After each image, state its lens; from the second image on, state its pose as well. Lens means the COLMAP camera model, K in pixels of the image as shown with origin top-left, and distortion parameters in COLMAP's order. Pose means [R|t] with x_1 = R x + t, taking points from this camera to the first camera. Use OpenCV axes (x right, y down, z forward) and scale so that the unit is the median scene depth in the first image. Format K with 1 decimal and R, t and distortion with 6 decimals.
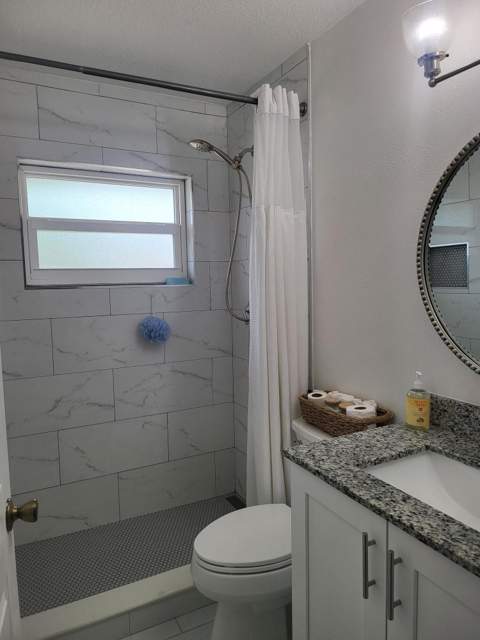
lens RADIAL K [[454.5, 0, 240.0], [0, 454.5, 320.0], [0, 0, 1]] dist [0.056902, -0.000553]
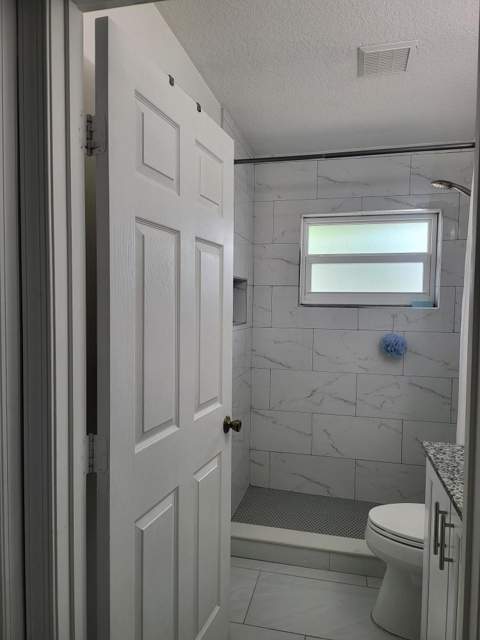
lens RADIAL K [[454.5, 0, 240.0], [0, 454.5, 320.0], [0, 0, 1]] dist [0.056902, -0.000553]
pose [[0.753832, 0.055037, -0.654758, 0.277702], [-0.089769, 0.995769, -0.019651, 0.015970], [0.650906, 0.073591, 0.755583, -0.142532]]
